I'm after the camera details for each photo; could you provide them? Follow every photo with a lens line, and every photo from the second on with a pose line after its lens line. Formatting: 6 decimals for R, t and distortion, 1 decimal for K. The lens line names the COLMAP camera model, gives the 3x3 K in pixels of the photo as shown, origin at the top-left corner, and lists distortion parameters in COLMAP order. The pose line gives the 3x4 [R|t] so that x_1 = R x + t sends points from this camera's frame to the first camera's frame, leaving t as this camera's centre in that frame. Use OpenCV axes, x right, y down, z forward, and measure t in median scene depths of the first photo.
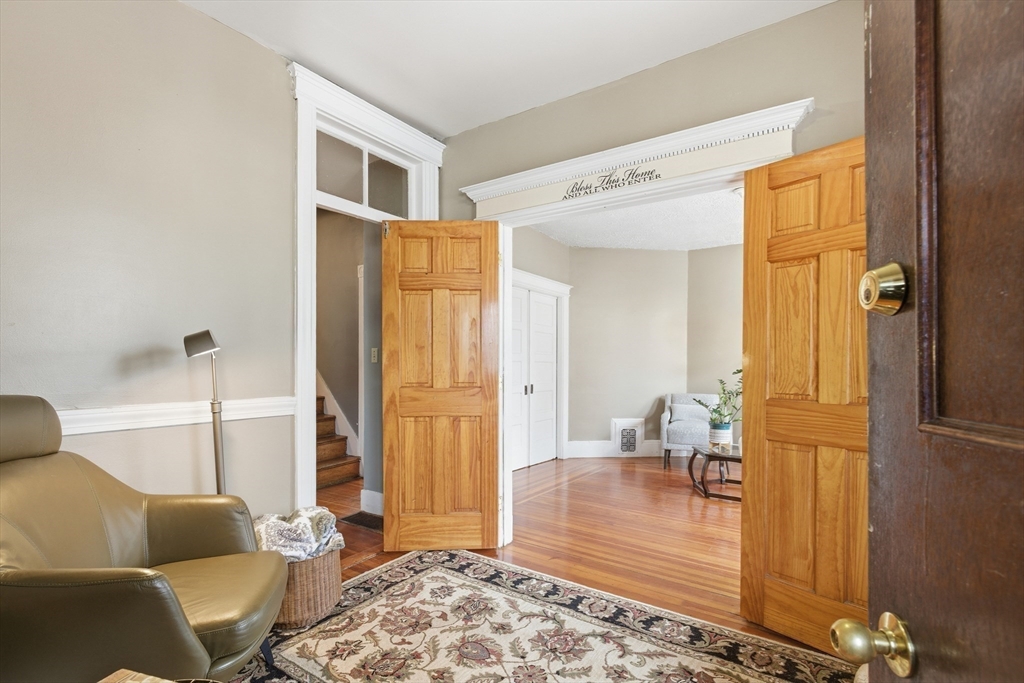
lens RADIAL K [[468.3, 0, 516.6], [0, 468.3, 368.5], [0, 0, 1]] dist [-0.000525, 0.000322]
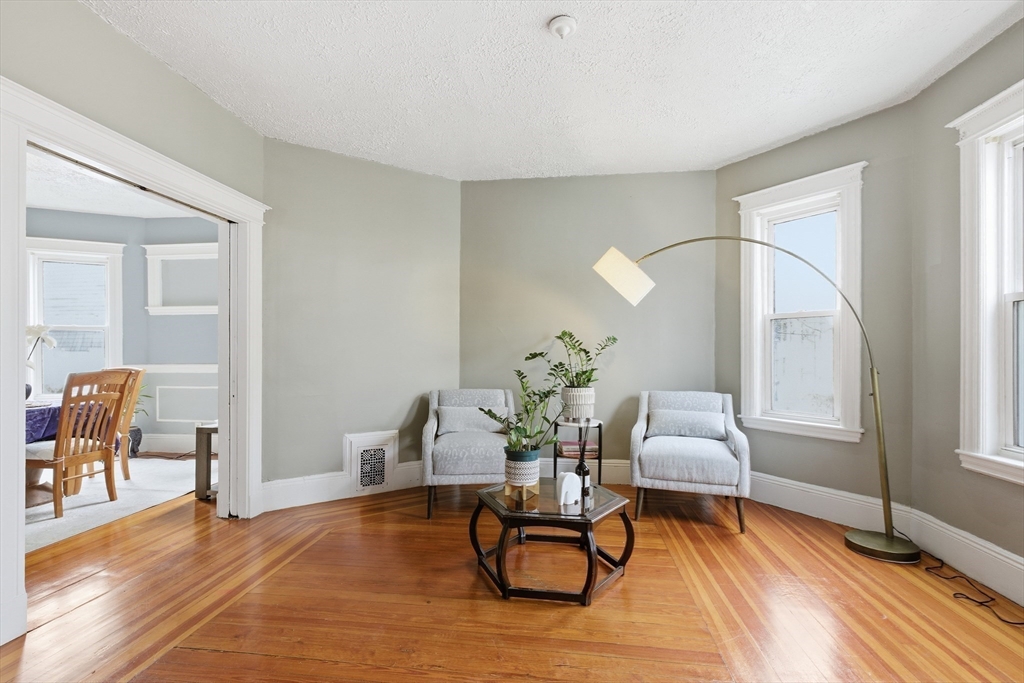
lens RADIAL K [[468.3, 0, 511.2], [0, 468.3, 344.9], [0, 0, 1]] dist [-0.000525, 0.000322]
pose [[0.887715, 0.002625, 0.460385, 0.118525], [0.003875, 0.999906, -0.013173, -0.001083], [-0.460376, 0.013478, 0.887622, 0.369558]]
